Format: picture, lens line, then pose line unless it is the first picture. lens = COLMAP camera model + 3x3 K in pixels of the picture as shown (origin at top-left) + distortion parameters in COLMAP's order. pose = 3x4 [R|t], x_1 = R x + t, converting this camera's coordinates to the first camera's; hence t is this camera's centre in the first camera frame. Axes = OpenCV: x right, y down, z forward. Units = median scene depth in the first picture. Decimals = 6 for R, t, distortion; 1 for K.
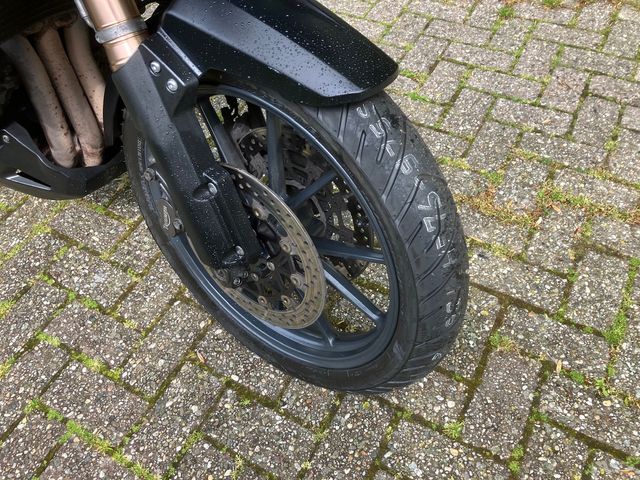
lens RADIAL K [[529.1, 0, 320.6], [0, 529.1, 243.7], [0, 0, 1]] dist [0.021778, -0.017735]
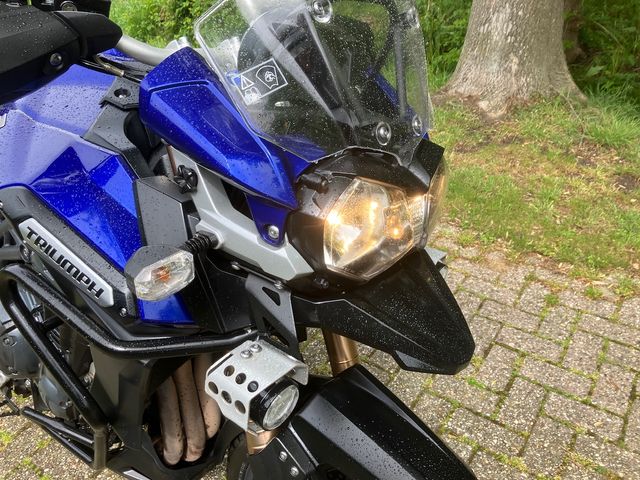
lens RADIAL K [[529.1, 0, 320.2], [0, 529.1, 236.1], [0, 0, 1]] dist [0.021778, -0.017735]
pose [[0.993954, 0.070835, -0.083897, -0.064754], [-0.094396, 0.941549, -0.323379, -0.179188], [0.056087, 0.329343, 0.942543, -0.156805]]
